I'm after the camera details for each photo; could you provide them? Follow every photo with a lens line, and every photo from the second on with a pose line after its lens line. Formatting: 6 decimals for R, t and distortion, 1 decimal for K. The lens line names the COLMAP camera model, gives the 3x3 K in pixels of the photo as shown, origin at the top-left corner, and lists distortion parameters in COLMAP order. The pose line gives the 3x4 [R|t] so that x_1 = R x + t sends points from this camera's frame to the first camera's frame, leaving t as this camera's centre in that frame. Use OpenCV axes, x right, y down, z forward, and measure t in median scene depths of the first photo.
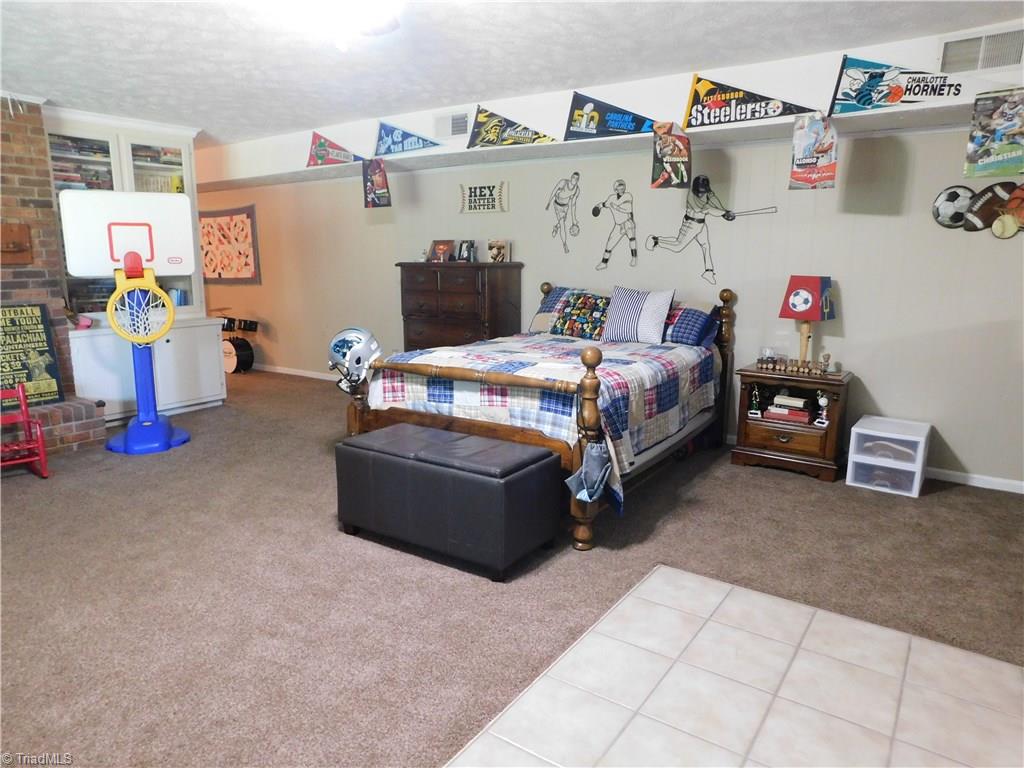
lens RADIAL K [[683.6, 0, 520.8], [0, 683.6, 386.5], [0, 0, 1]] dist [-0.059279, 0.048111]
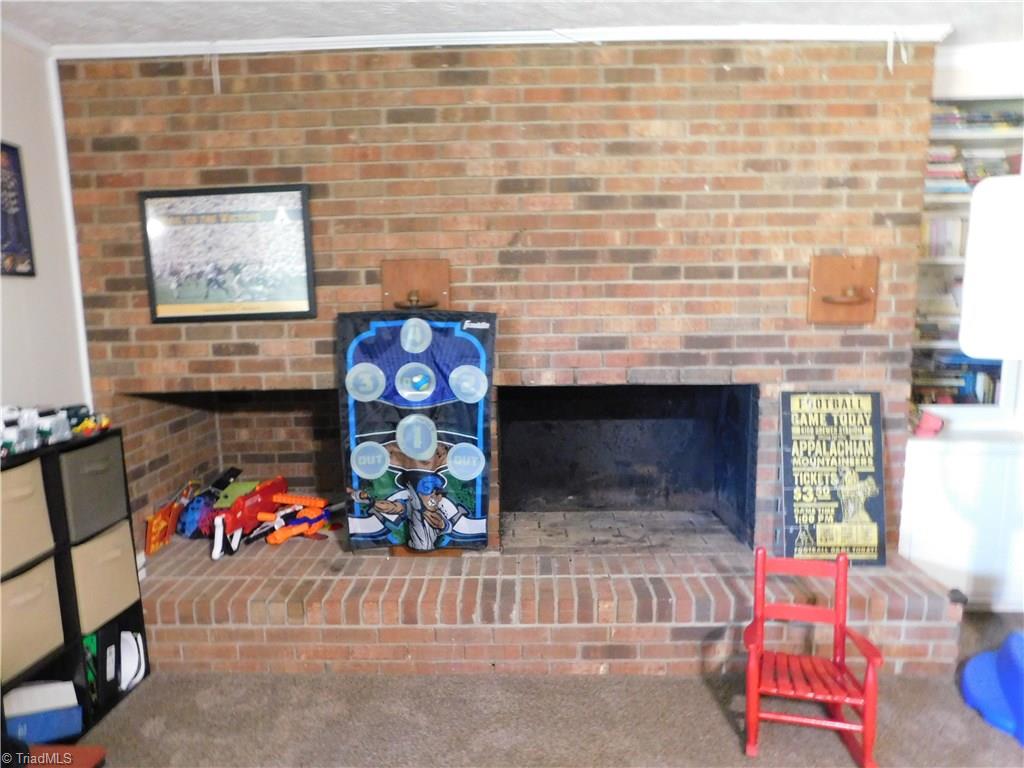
lens RADIAL K [[683.6, 0, 518.3], [0, 683.6, 387.1], [0, 0, 1]] dist [-0.059279, 0.048111]
pose [[0.569780, 0.108412, -0.814615, -0.413213], [-0.148773, 0.988489, 0.027493, -0.096410], [0.808219, 0.105528, 0.579350, 0.411931]]
